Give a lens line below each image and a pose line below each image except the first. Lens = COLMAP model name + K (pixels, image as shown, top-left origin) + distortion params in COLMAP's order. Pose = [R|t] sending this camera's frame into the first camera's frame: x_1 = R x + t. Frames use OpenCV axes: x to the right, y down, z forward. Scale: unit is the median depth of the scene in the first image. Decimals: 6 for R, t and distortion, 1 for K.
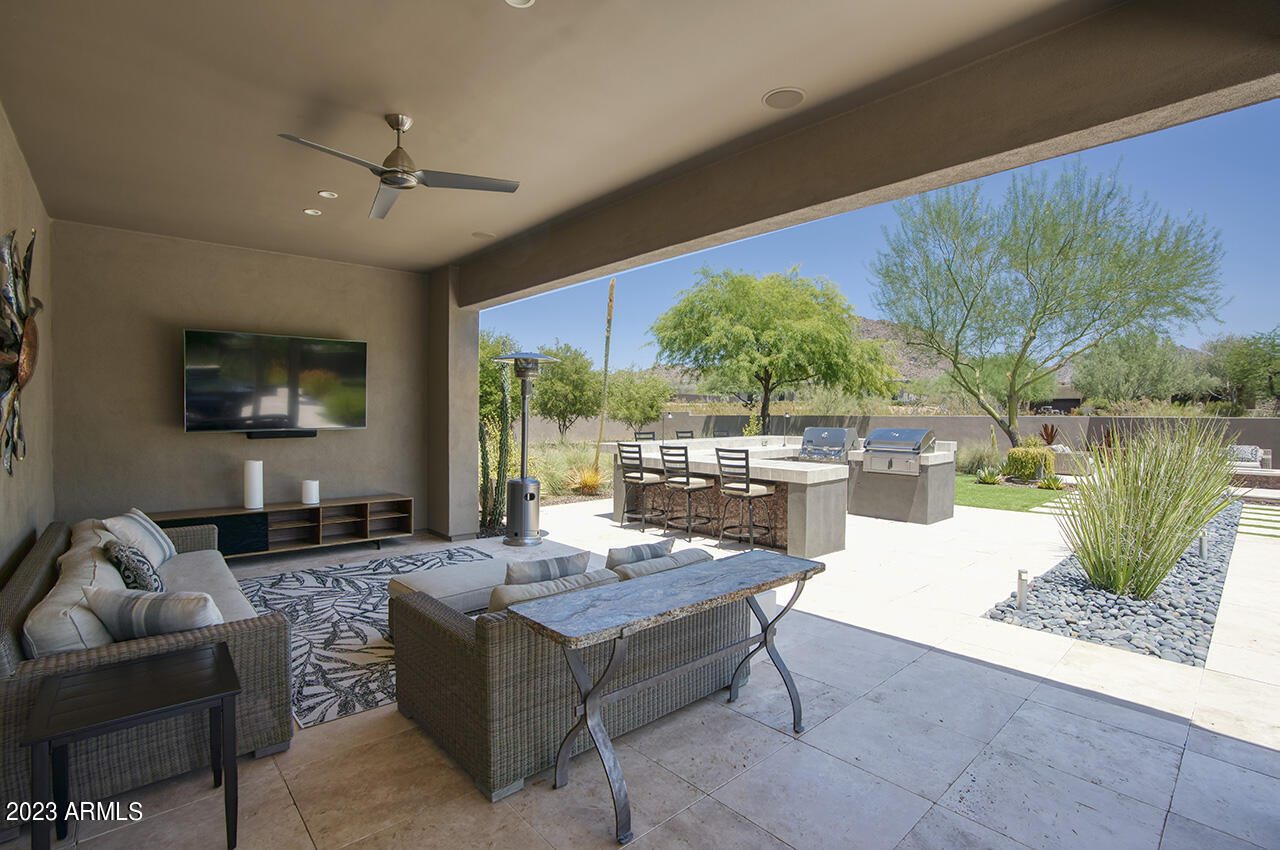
lens RADIAL K [[572.8, 0, 640.0], [0, 572.8, 425.0], [0, 0, 1]] dist [-0.057113, 0.019806]
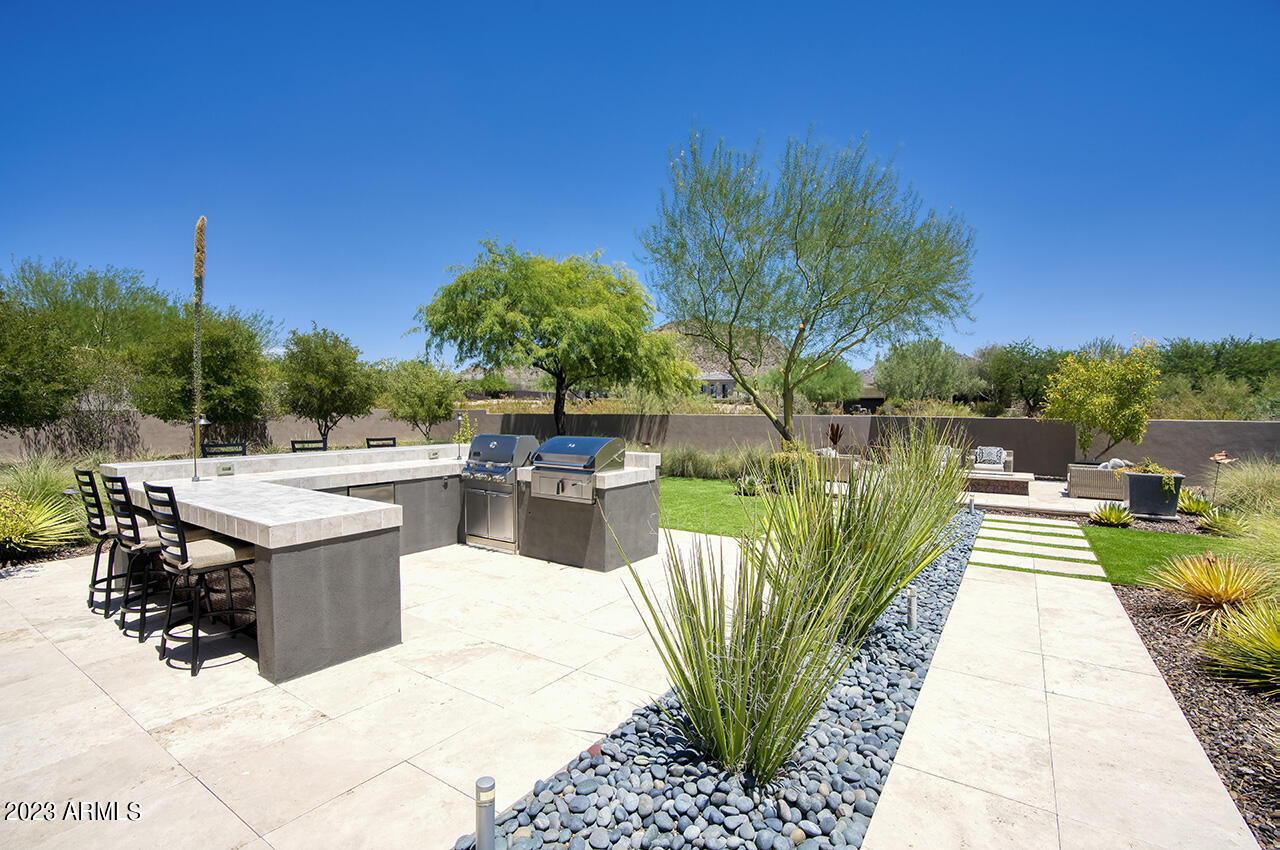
lens RADIAL K [[572.8, 0, 640.0], [0, 572.8, 425.0], [0, 0, 1]] dist [-0.057113, 0.019806]
pose [[0.968189, -0.004312, 0.250184, 0.143575], [0.003107, 0.999982, 0.005213, -0.004962], [-0.250202, -0.004269, 0.968184, 0.112085]]
